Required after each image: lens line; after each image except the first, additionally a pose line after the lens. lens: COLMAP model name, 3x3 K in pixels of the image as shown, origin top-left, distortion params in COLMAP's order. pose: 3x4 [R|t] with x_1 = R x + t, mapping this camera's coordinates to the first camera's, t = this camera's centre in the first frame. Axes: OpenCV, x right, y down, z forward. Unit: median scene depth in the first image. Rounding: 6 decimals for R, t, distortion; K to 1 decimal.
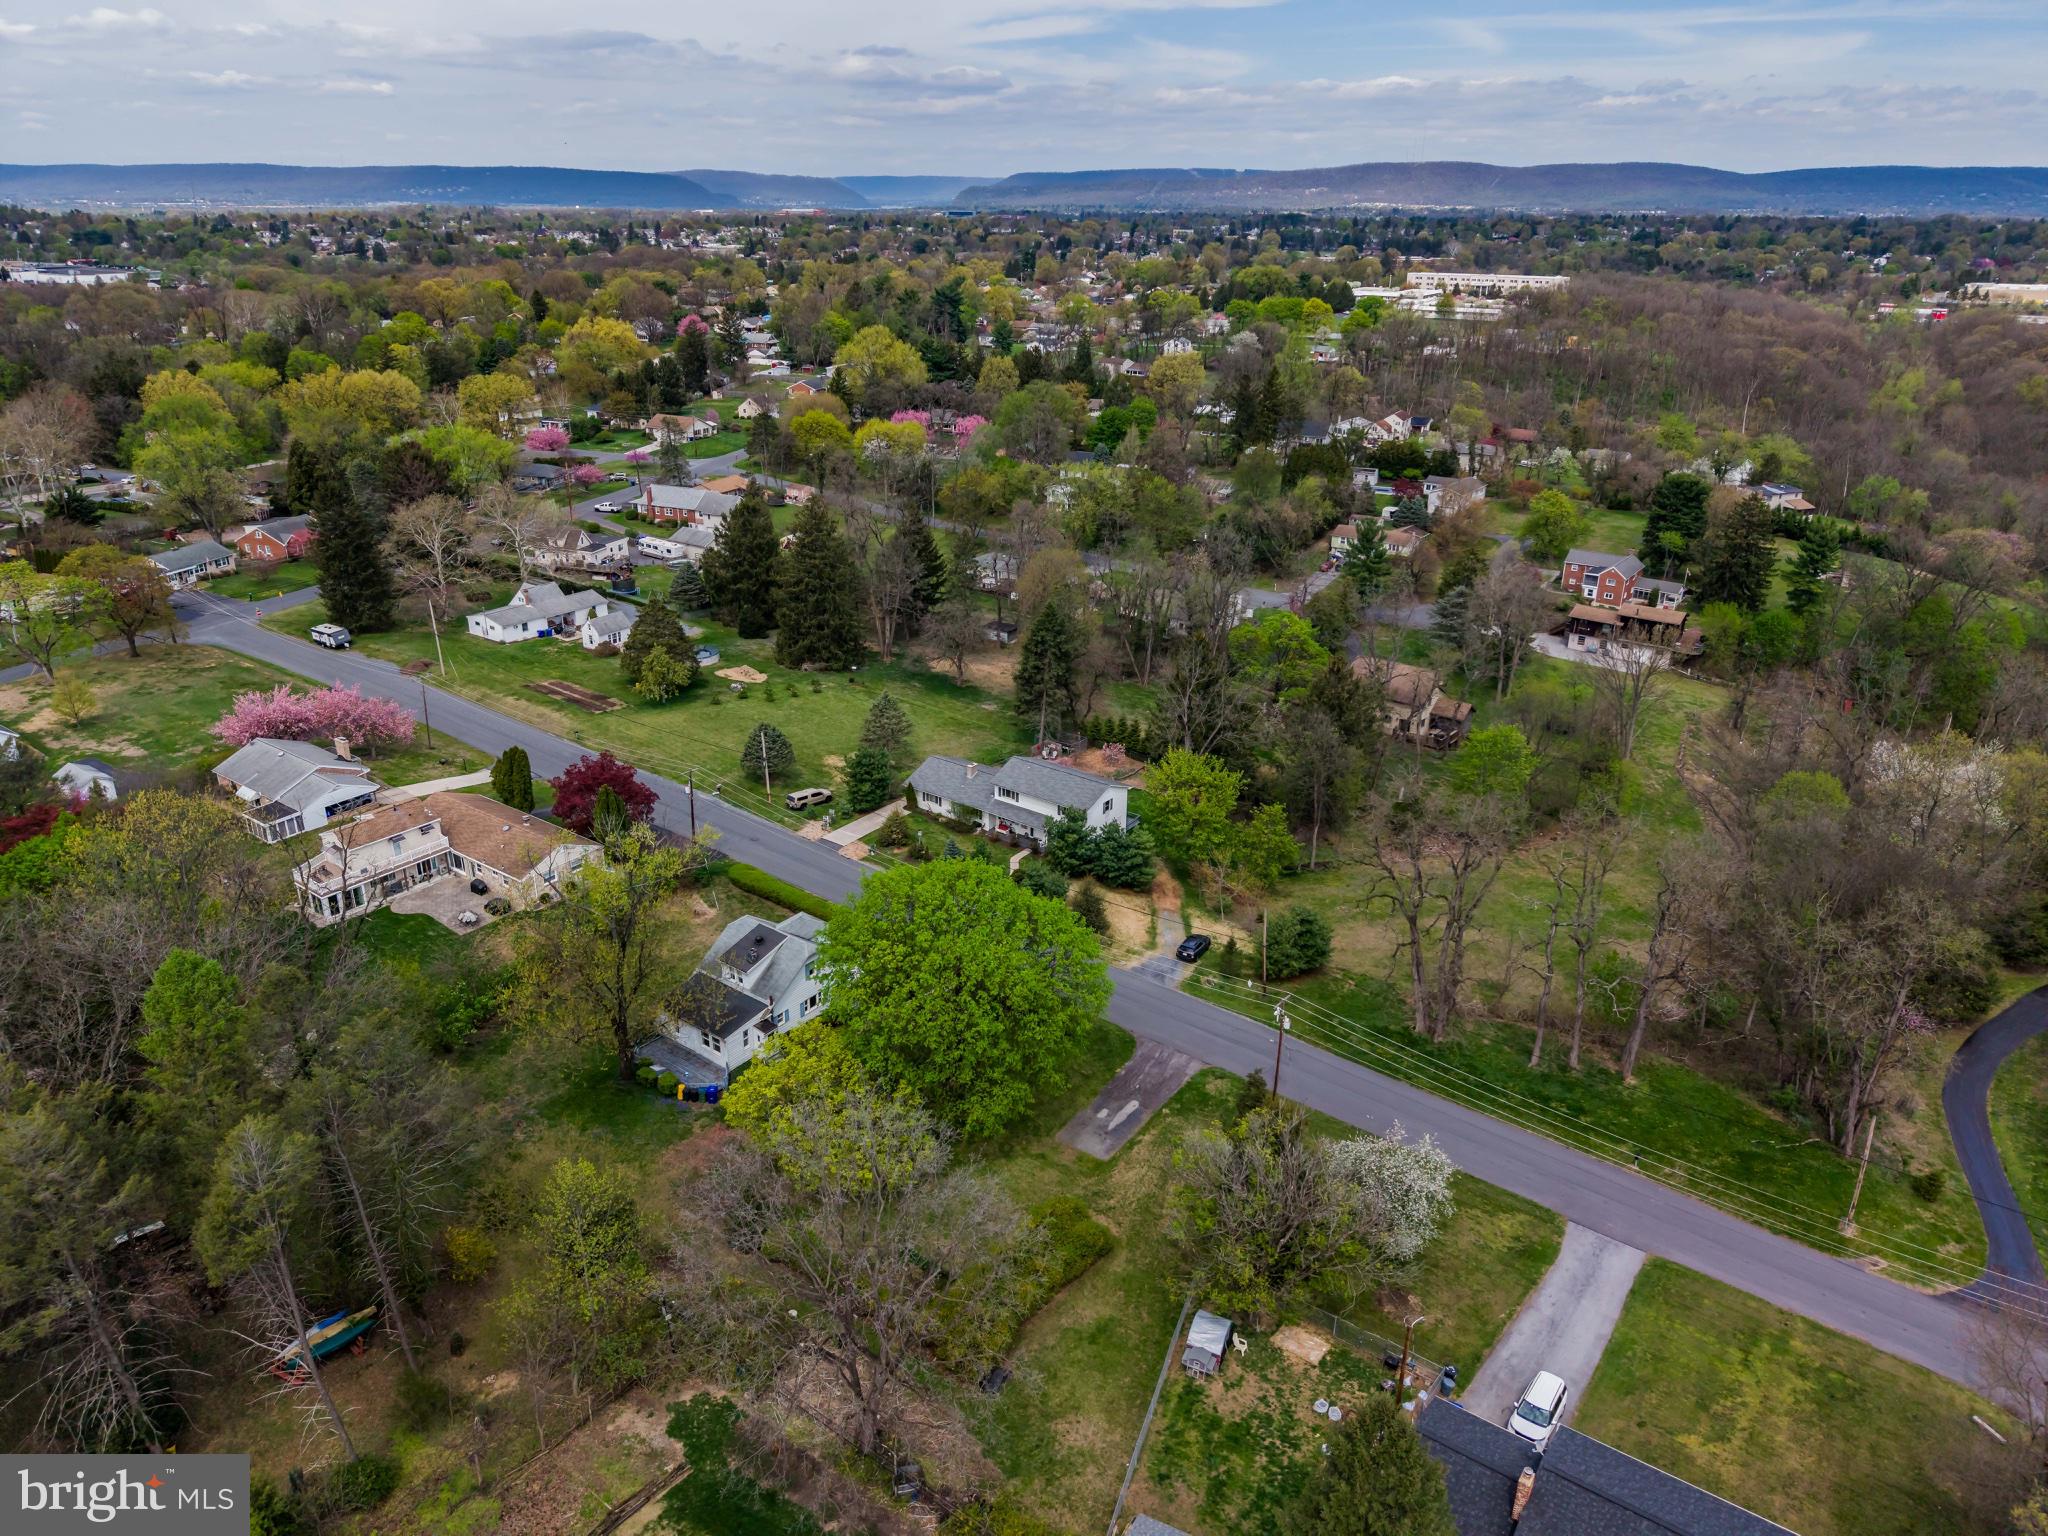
lens RADIAL K [[1370.1, 0, 1025.4], [0, 1370.1, 767.1], [0, 0, 1]] dist [0.021007, -0.020576]
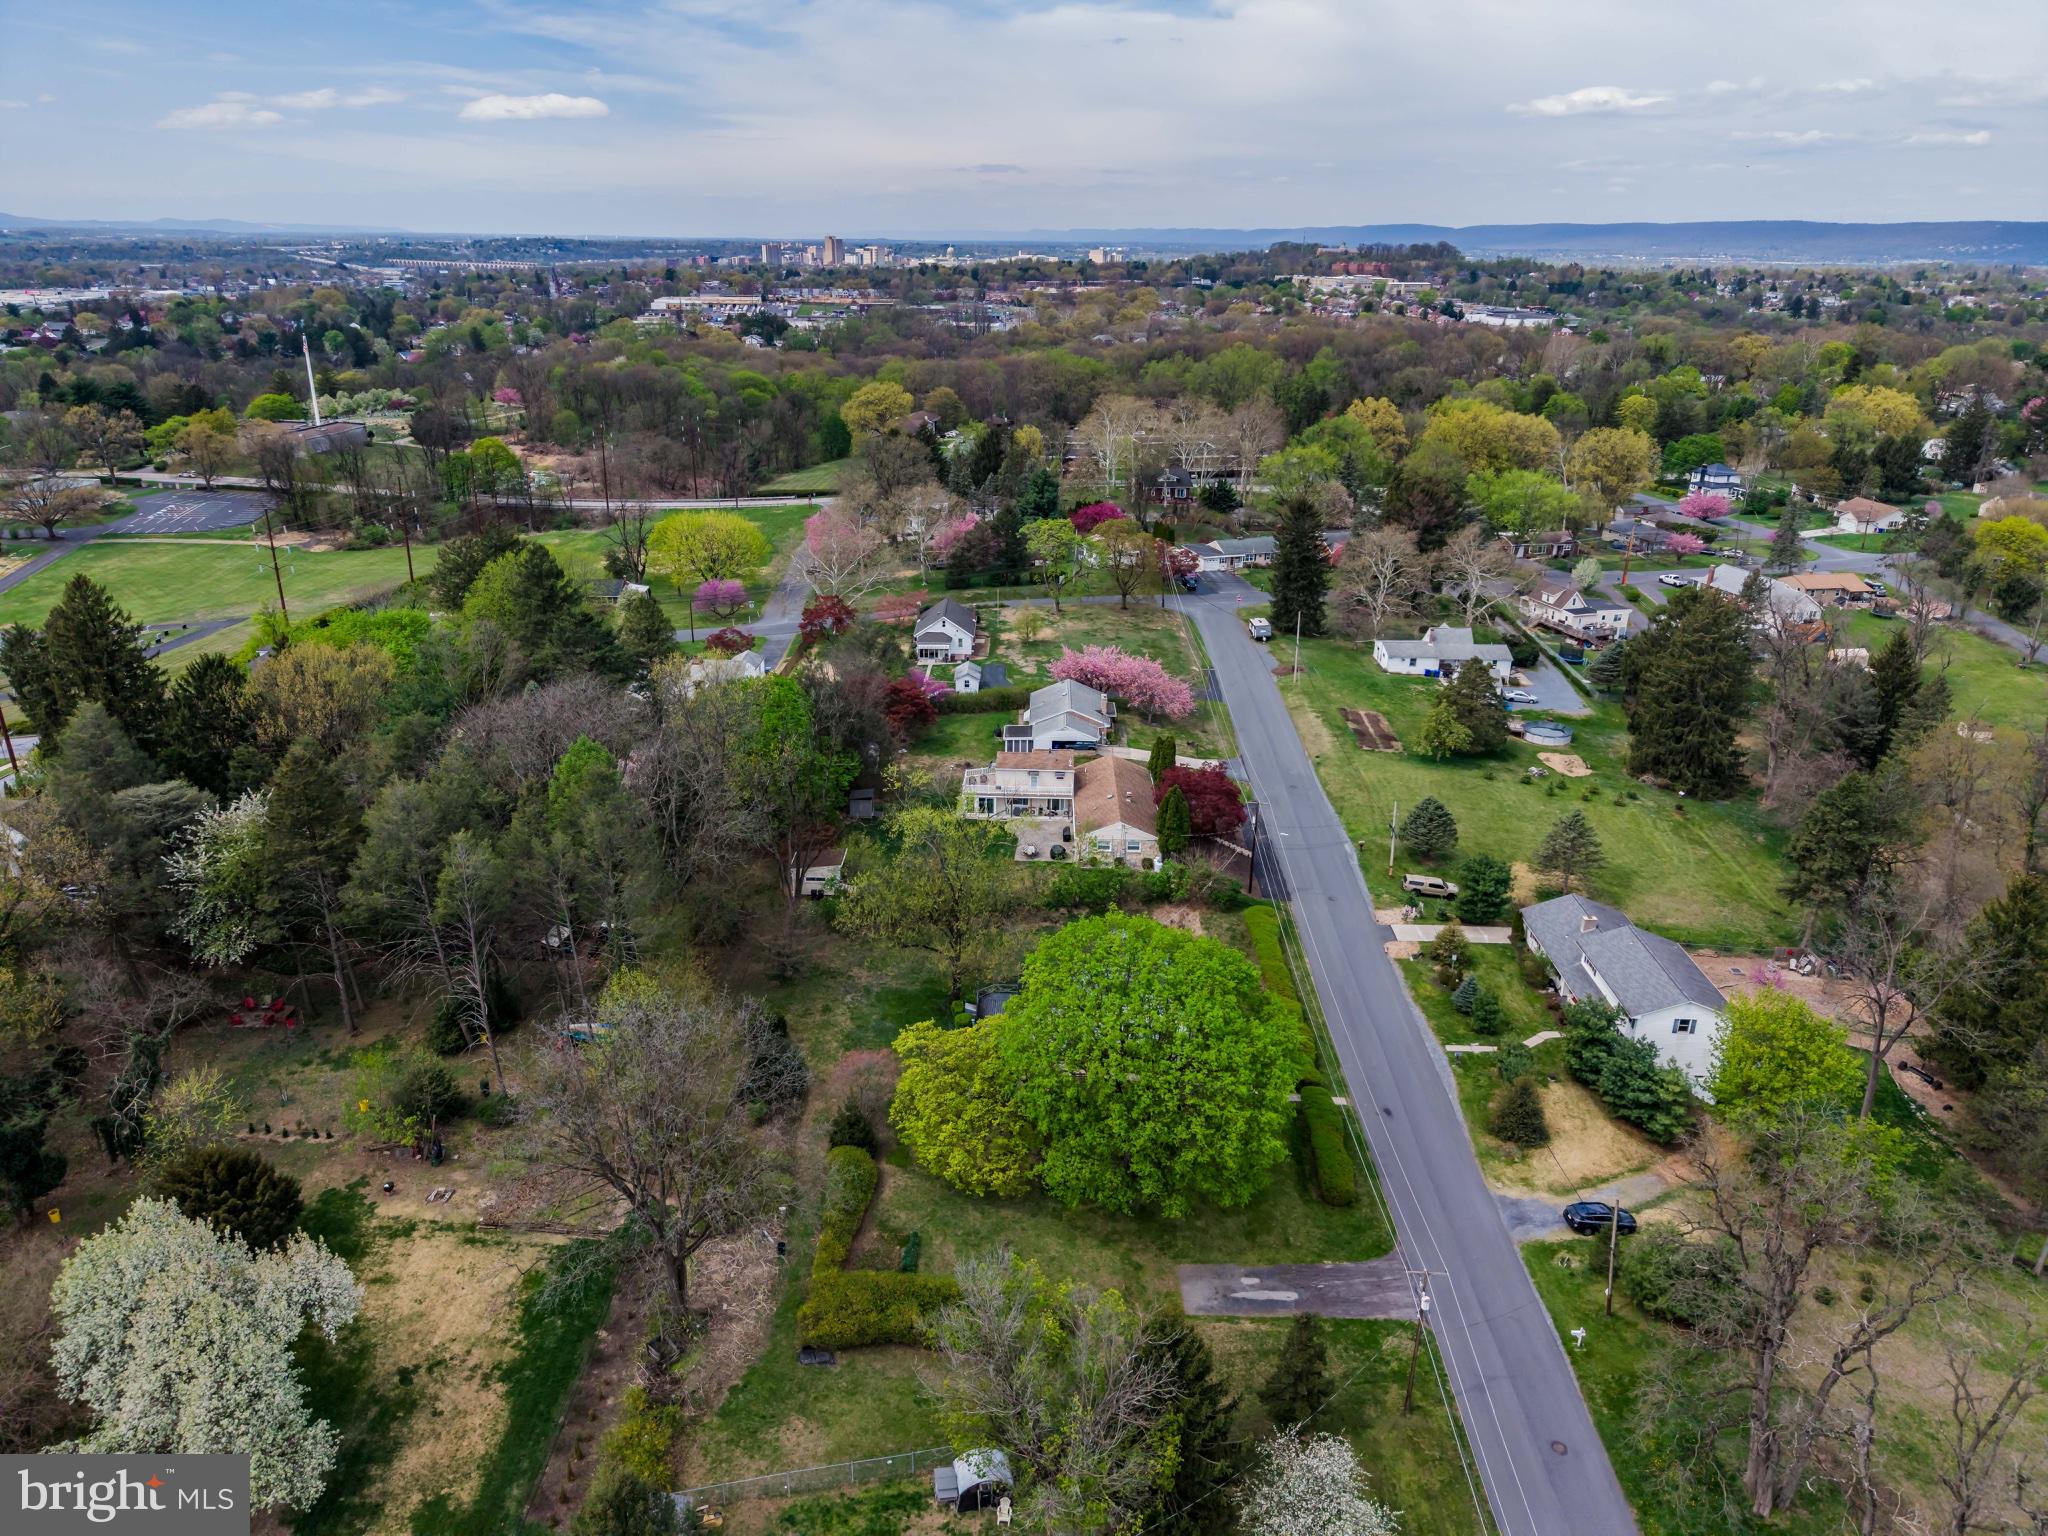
lens RADIAL K [[1370.1, 0, 1016.0], [0, 1370.1, 772.6], [0, 0, 1]] dist [0.021007, -0.020576]
pose [[0.571934, 0.296080, -0.765002, 0.324314], [-0.320146, 0.939198, 0.124151, -0.066578], [0.755247, 0.173906, 0.631948, 0.165803]]
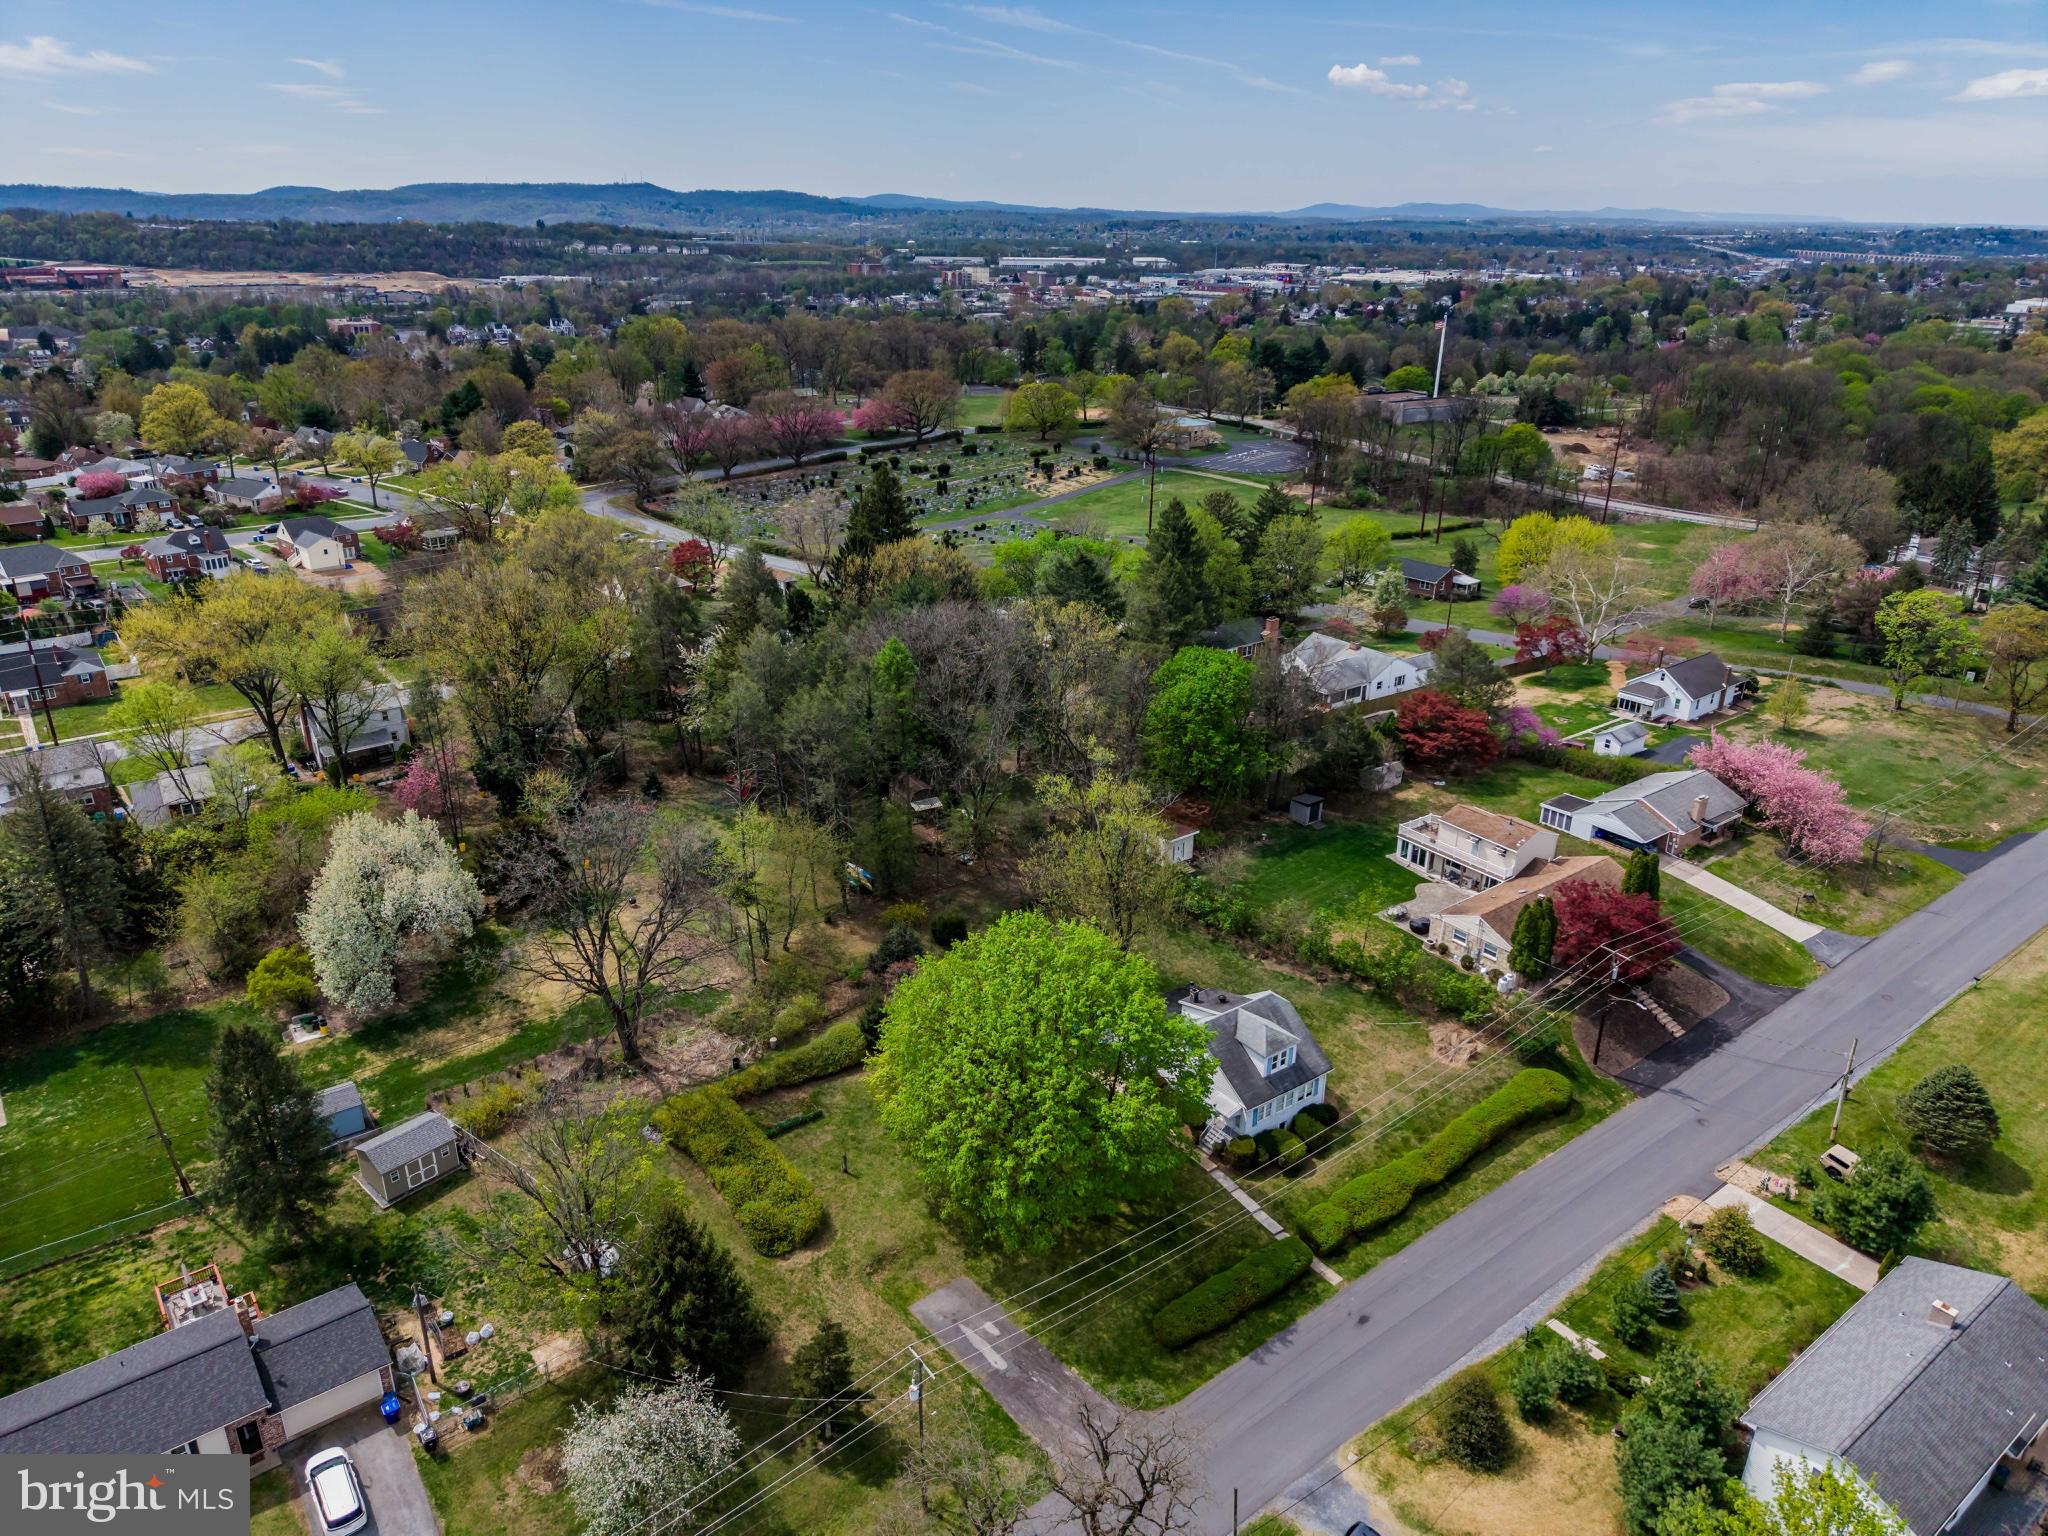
lens RADIAL K [[1370.1, 0, 1018.0], [0, 1370.1, 766.7], [0, 0, 1]] dist [0.021007, -0.020576]
pose [[-0.289944, 0.349099, -0.891102, 0.396085], [-0.379339, 0.812914, 0.441897, -0.230741], [0.878655, 0.466155, -0.103272, 0.560941]]
